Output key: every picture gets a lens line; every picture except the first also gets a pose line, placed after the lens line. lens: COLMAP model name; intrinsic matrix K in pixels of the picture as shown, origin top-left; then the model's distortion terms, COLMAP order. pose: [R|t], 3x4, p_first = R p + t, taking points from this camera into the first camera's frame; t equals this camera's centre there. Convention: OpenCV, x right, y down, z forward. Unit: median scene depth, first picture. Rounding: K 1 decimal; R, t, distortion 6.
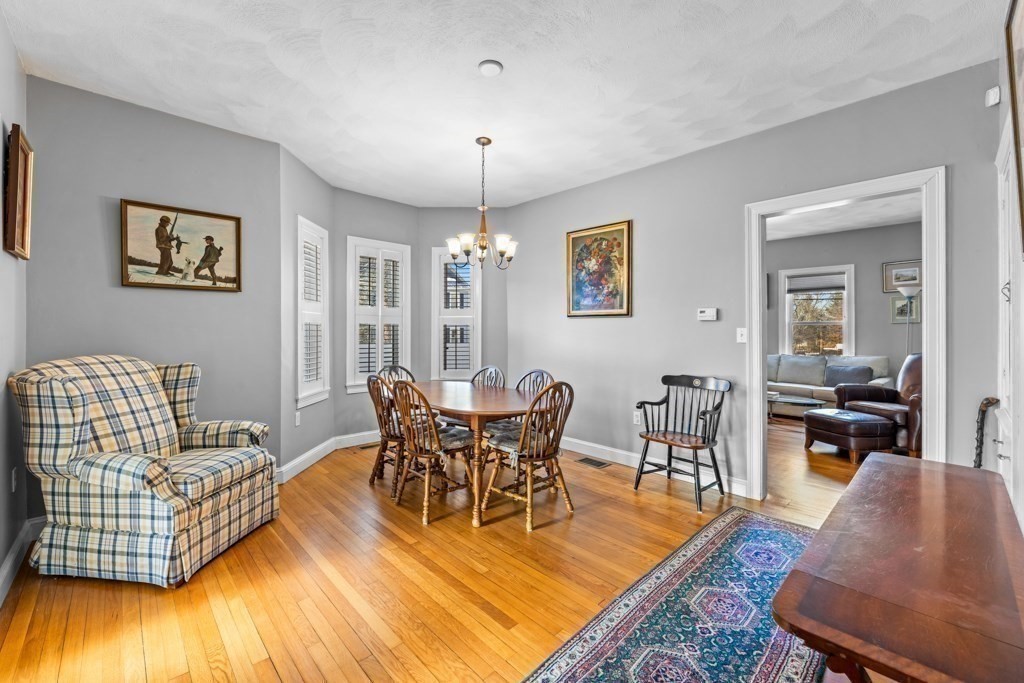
lens RADIAL K [[413.4, 0, 512.7], [0, 413.4, 331.8], [0, 0, 1]] dist [0.001566, -0.000784]
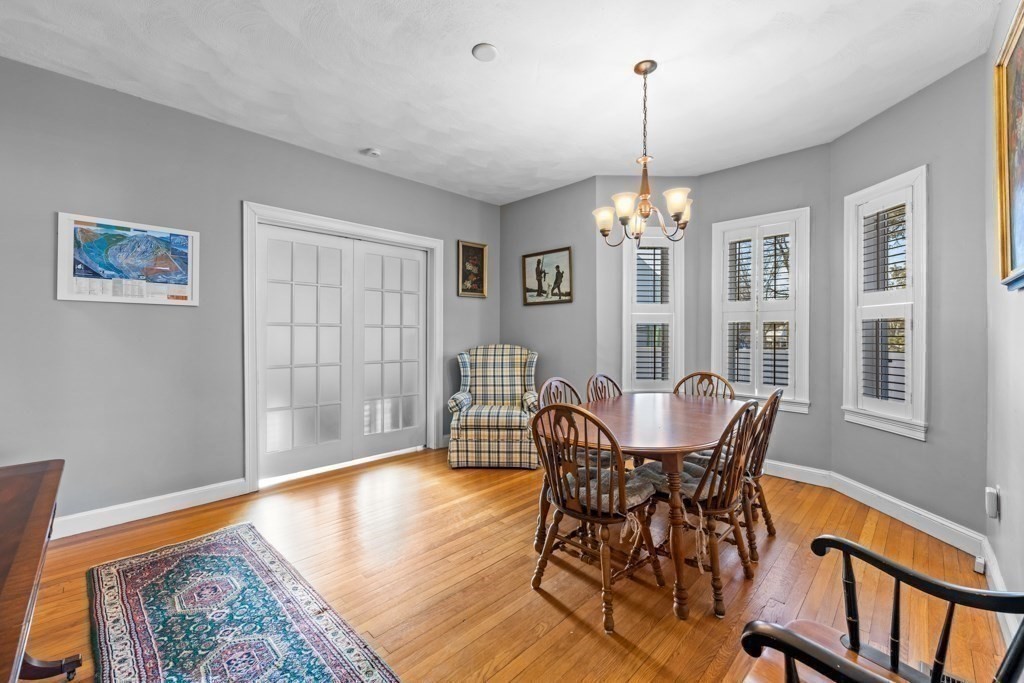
lens RADIAL K [[413.4, 0, 512.9], [0, 413.4, 336.1], [0, 0, 1]] dist [0.001566, -0.000784]
pose [[0.027139, 0.006541, -0.999610, 0.712780], [-0.004716, 0.999968, 0.006415, 0.005805], [0.999621, 0.004540, 0.027169, 0.826019]]
